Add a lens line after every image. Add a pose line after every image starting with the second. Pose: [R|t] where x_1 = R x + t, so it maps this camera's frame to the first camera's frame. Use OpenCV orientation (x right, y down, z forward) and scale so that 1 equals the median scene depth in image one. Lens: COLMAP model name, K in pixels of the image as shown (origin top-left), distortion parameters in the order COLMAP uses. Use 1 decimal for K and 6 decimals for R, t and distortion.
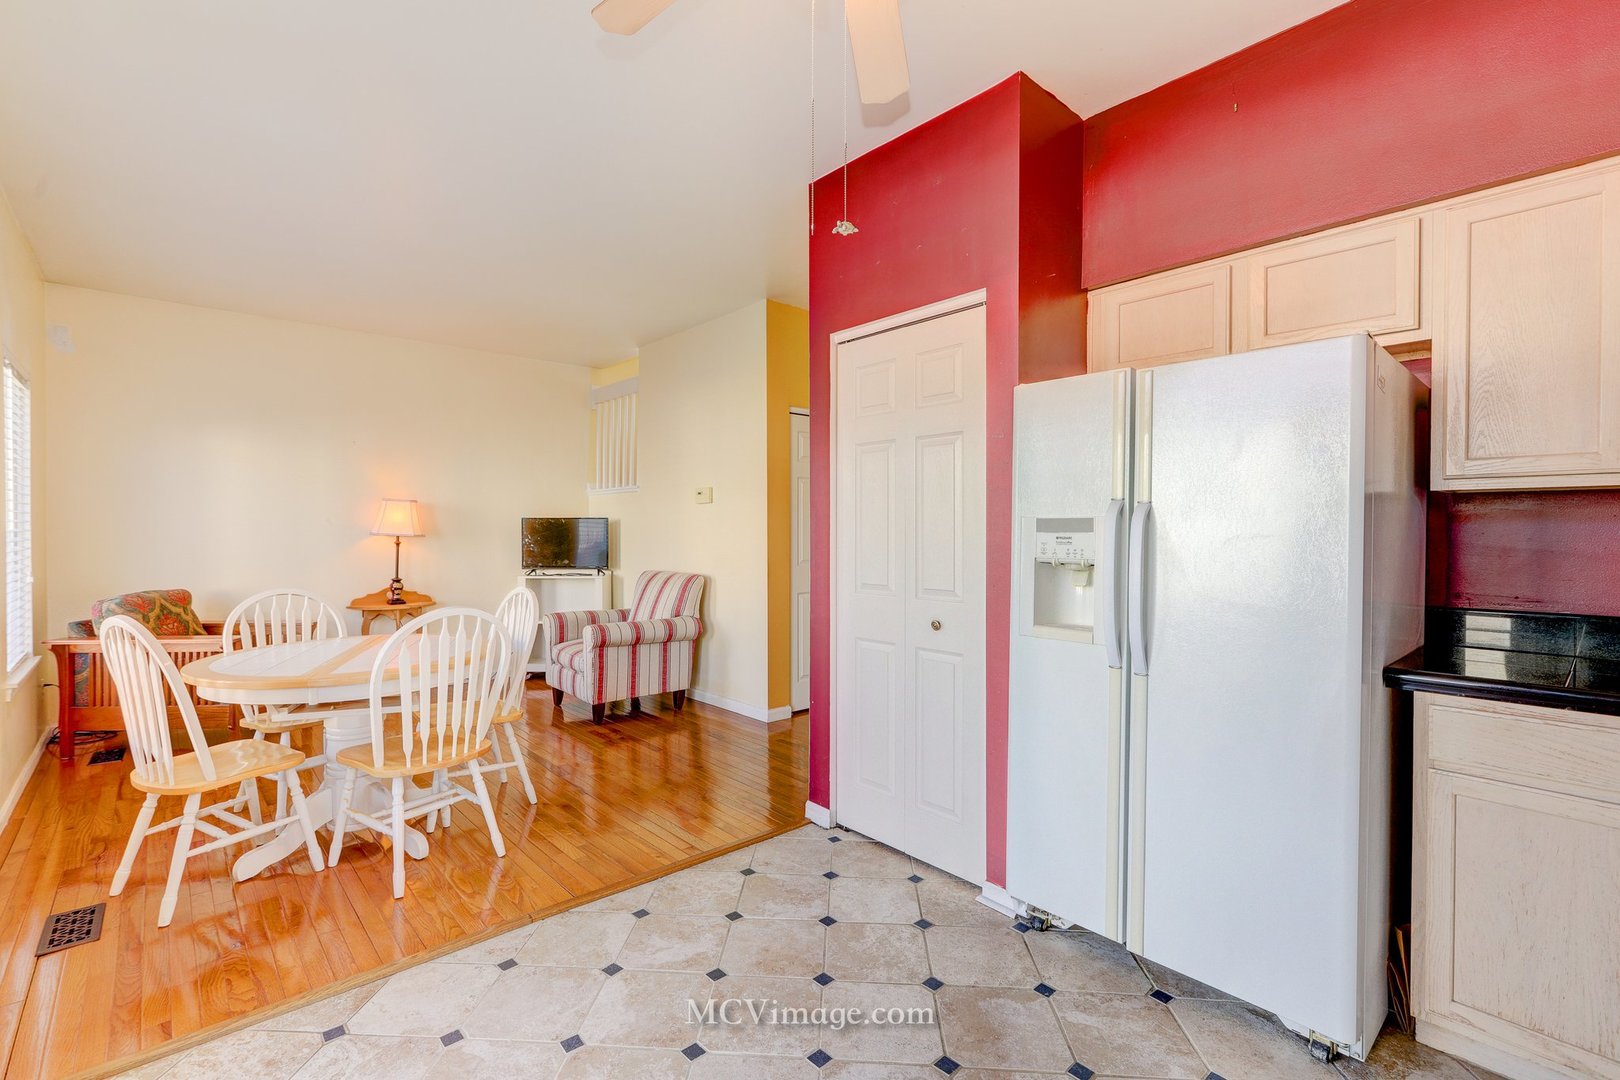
lens RADIAL K [[719.7, 0, 810.0], [0, 719.7, 540.0], [0, 0, 1]] dist [-0.000006, 0.000022]
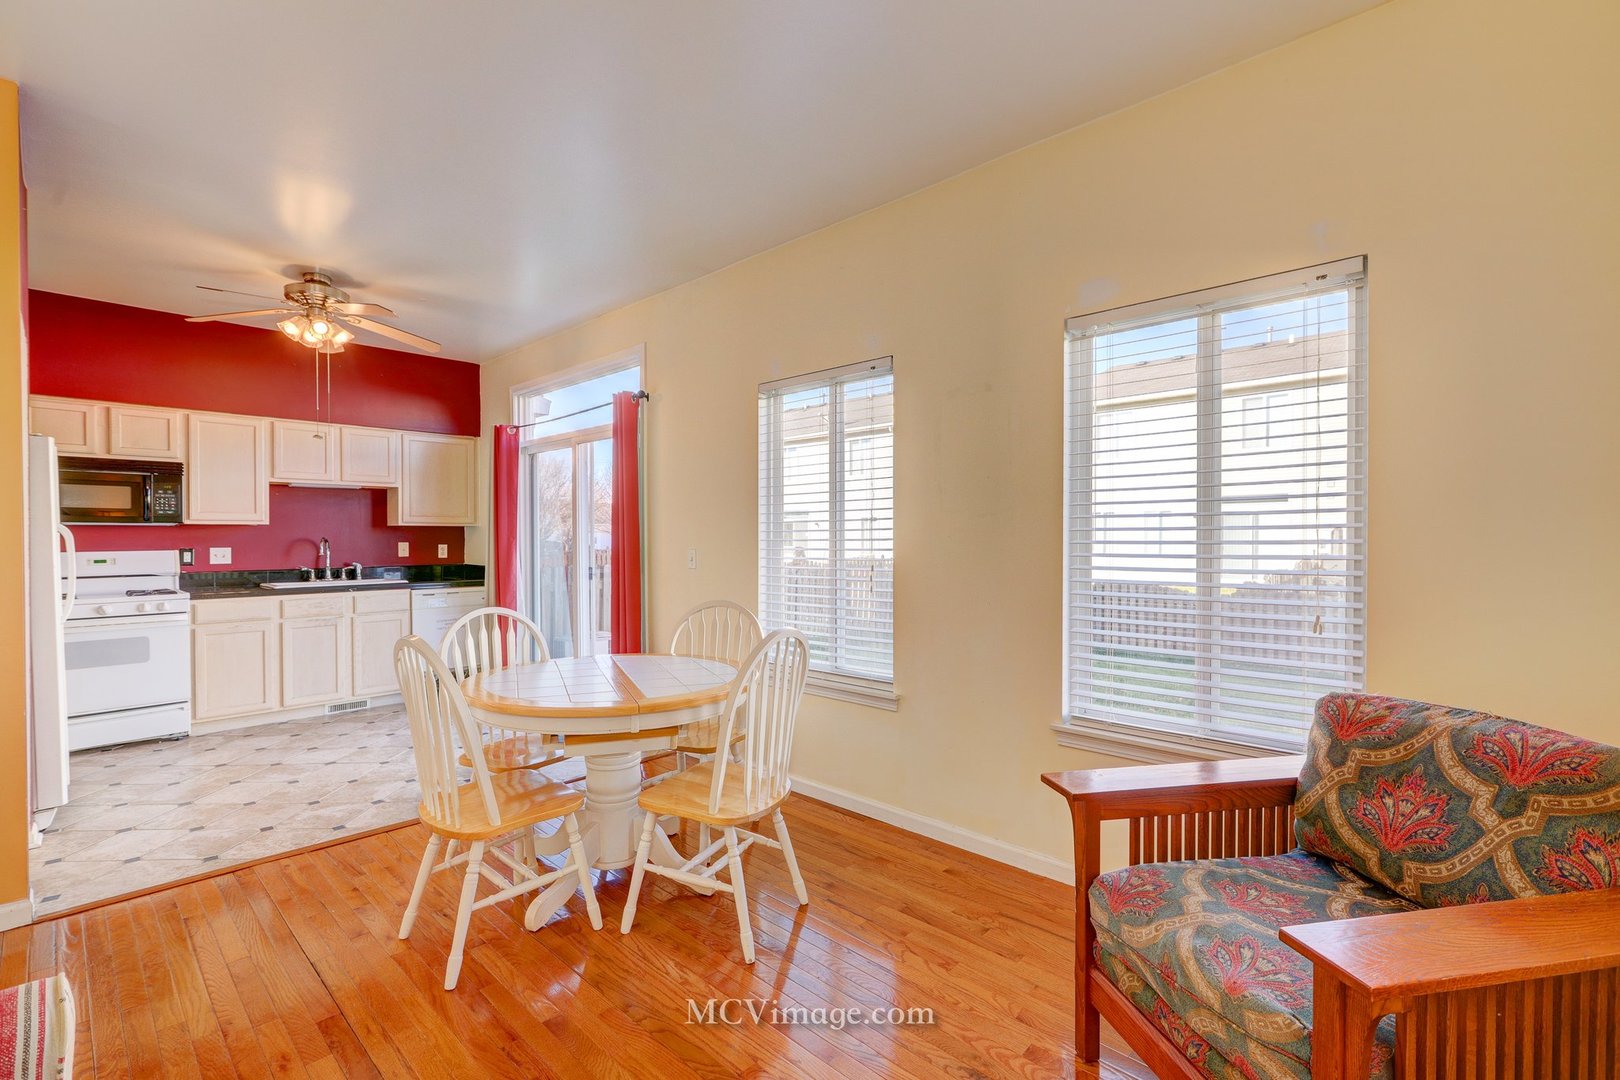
lens RADIAL K [[713.3, 0, 811.8], [0, 713.3, 544.6], [0, 0, 1]] dist [-0.001299, 0.000353]
pose [[-0.996867, 0.004204, -0.078990, -0.506029], [0.001715, 0.999501, 0.031541, -0.021670], [0.079084, 0.031306, -0.996376, 1.191895]]
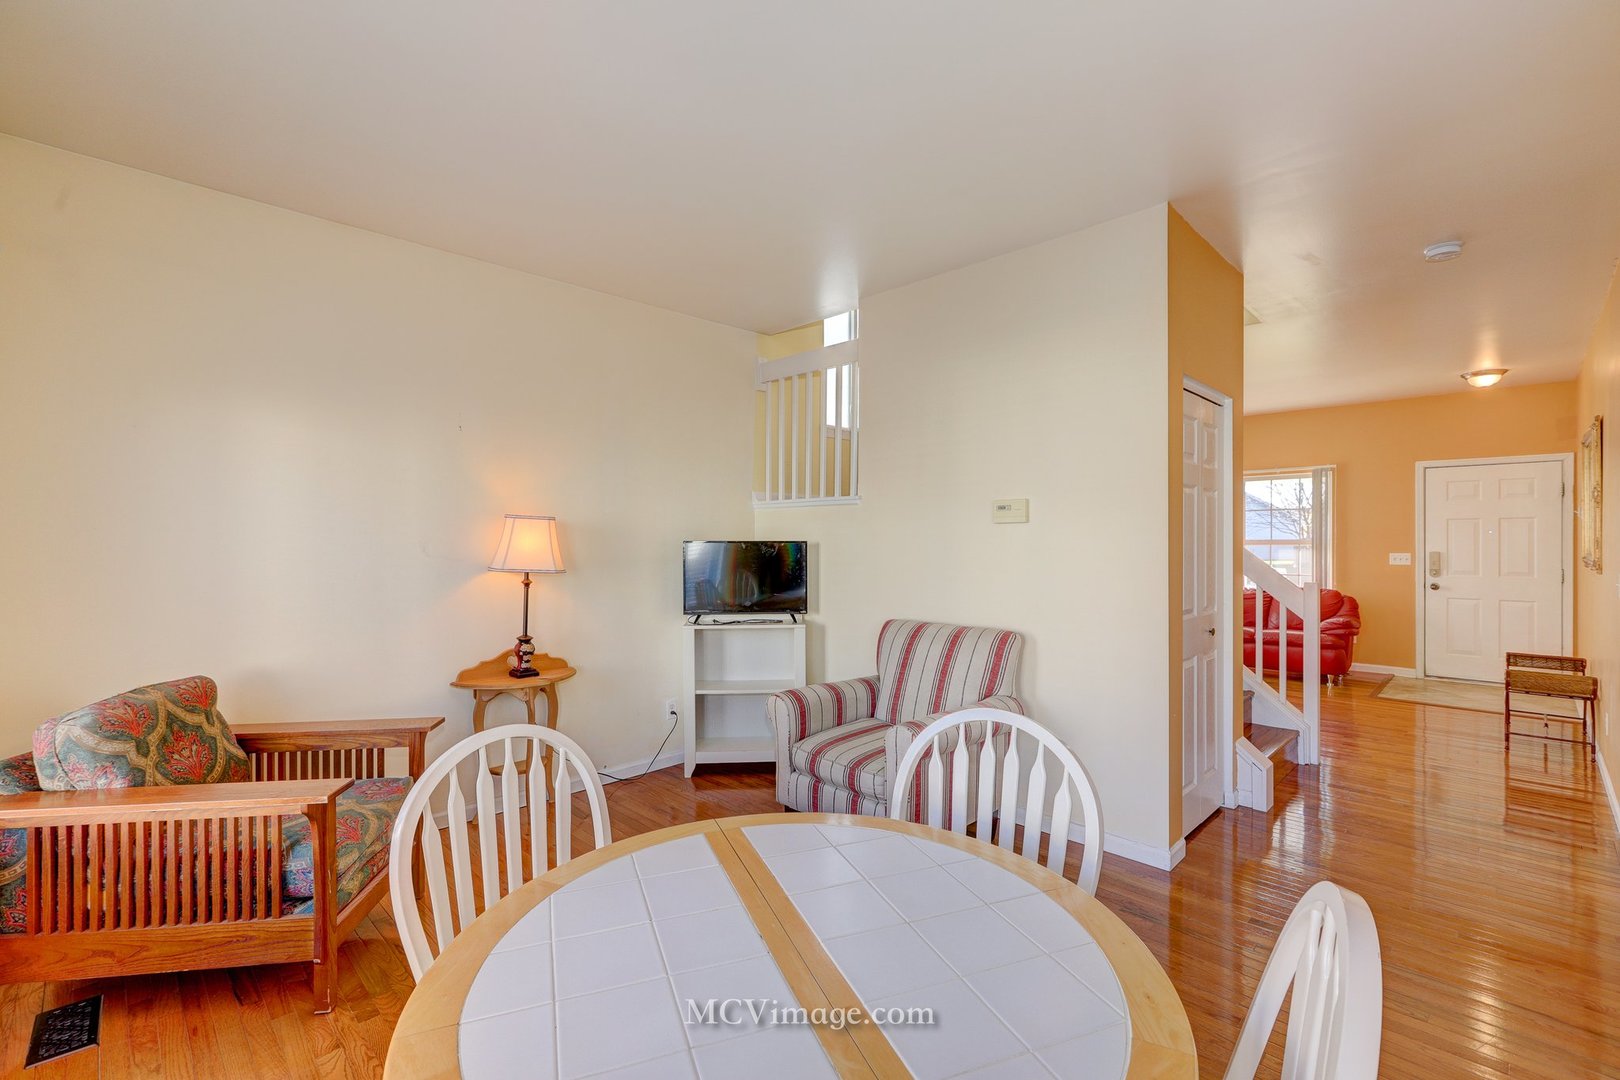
lens RADIAL K [[718.9, 0, 832.6], [0, 718.9, 542.8], [0, 0, 1]] dist [-0.003918, -0.000268]
pose [[0.998083, -0.001107, 0.061877, -0.390707], [0.001698, 0.999954, -0.009490, -0.029303], [-0.061863, 0.009577, 0.998039, 0.385978]]
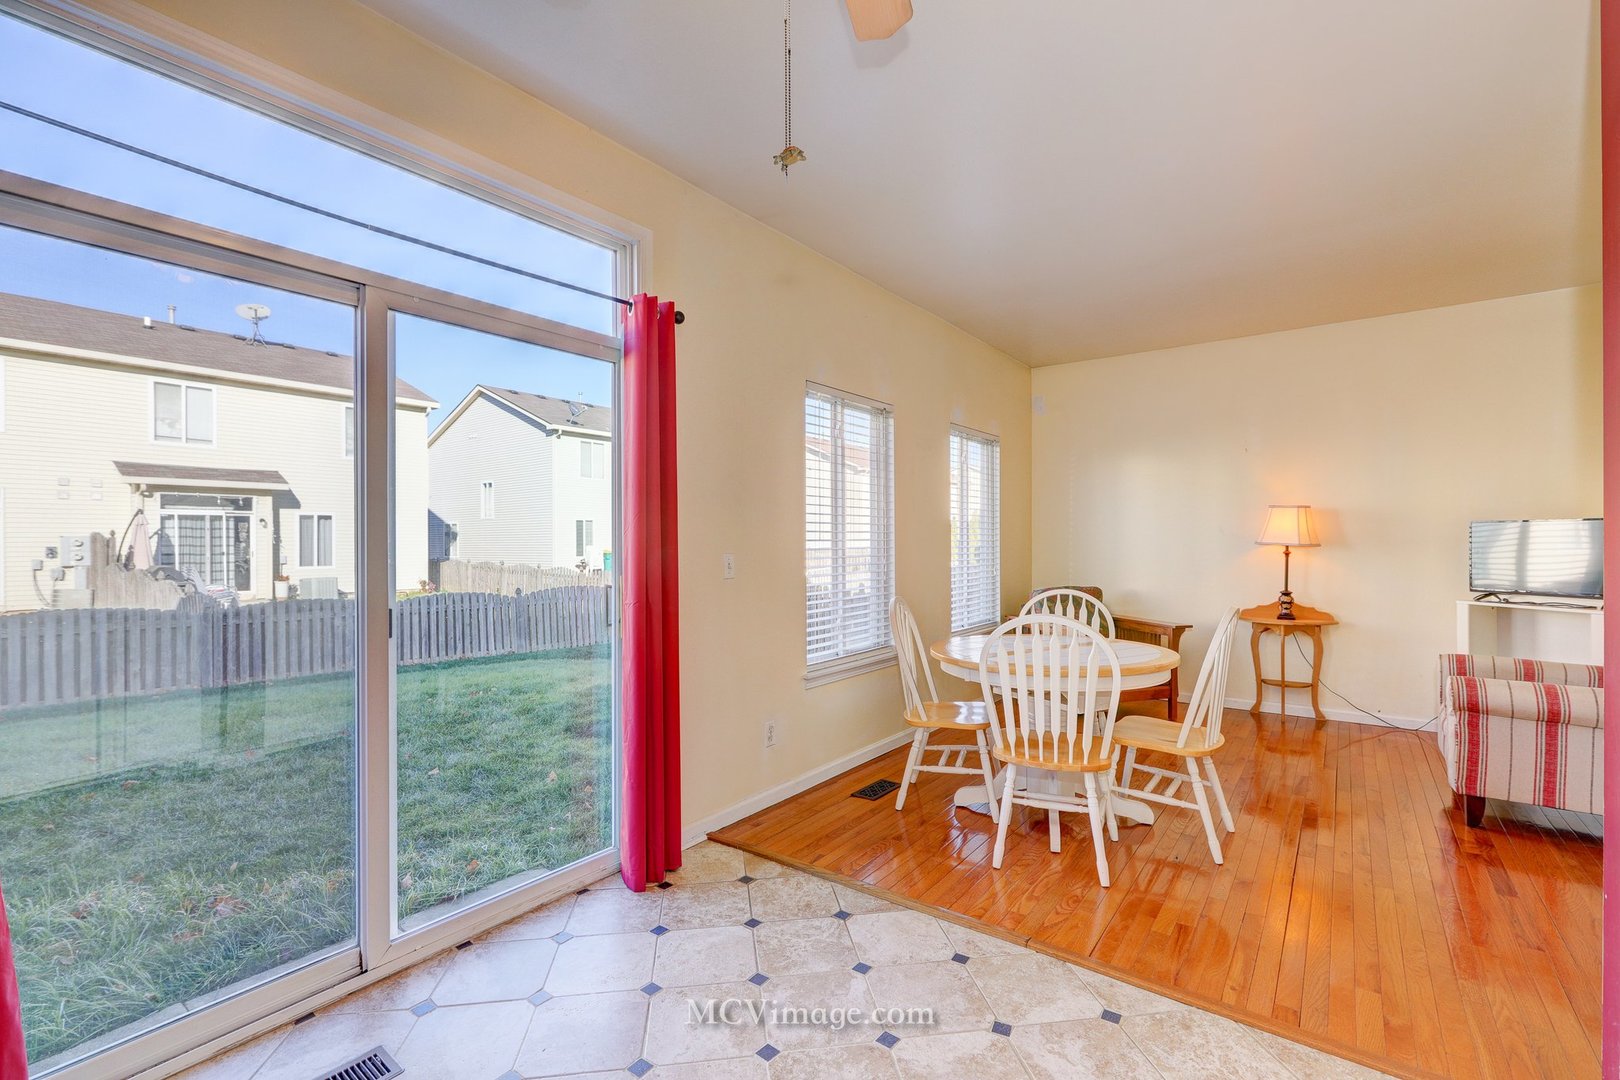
lens RADIAL K [[719.7, 0, 810.0], [0, 719.7, 540.0], [0, 0, 1]] dist [-0.000006, 0.000022]
pose [[0.195204, -0.002277, -0.980760, 0.245805], [-0.010189, 0.999939, -0.004350, -0.002421], [0.980710, 0.010842, 0.195169, 0.256796]]
